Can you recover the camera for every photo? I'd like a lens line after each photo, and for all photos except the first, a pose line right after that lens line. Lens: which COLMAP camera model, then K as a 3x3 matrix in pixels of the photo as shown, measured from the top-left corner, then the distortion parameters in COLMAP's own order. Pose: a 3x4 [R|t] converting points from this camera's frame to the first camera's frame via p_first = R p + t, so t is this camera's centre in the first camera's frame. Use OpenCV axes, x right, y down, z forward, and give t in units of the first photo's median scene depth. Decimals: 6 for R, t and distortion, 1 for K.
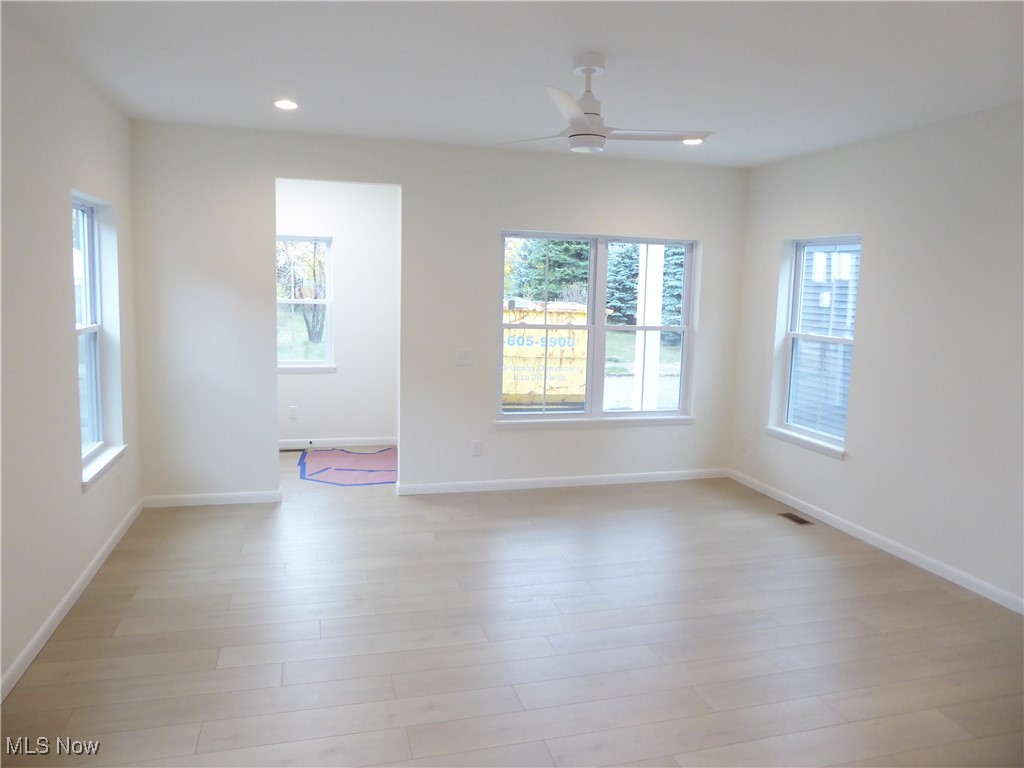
lens RADIAL K [[722.7, 0, 512.6], [0, 722.7, 371.7], [0, 0, 1]] dist [-0.017121, 0.007078]
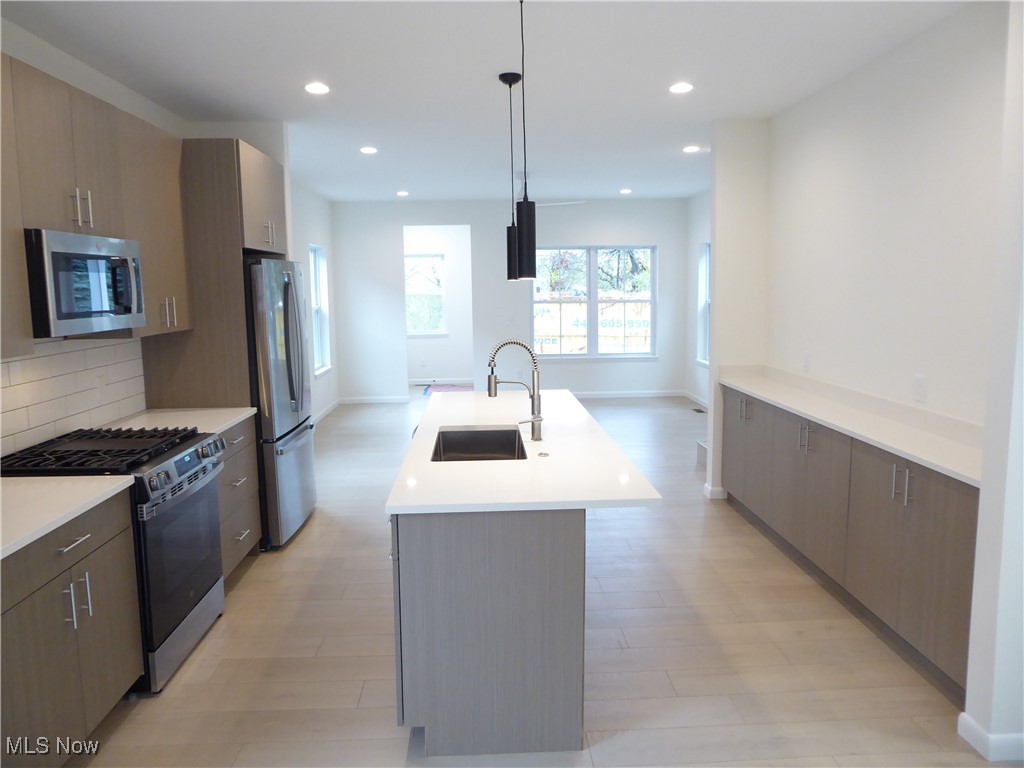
lens RADIAL K [[722.7, 0, 512.6], [0, 722.7, 371.7], [0, 0, 1]] dist [-0.017121, 0.007078]
pose [[0.972985, -0.013190, -0.230491, 0.324925], [0.013328, 0.999911, -0.000955, 0.099382], [0.230483, -0.002142, 0.973074, -0.656442]]
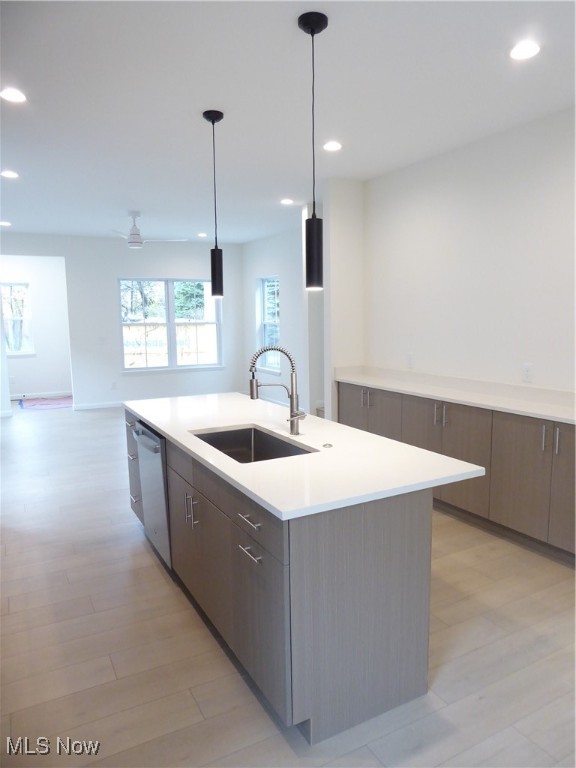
lens RADIAL K [[537.1, 0, 296.9], [0, 537.1, 388.9], [0, 0, 1]] dist [-0.042647, 0.006583]
pose [[0.972503, -0.067428, 0.222917, 0.114721], [0.061671, 0.997561, 0.032694, 0.096622], [-0.224578, -0.018047, 0.974289, -0.568106]]
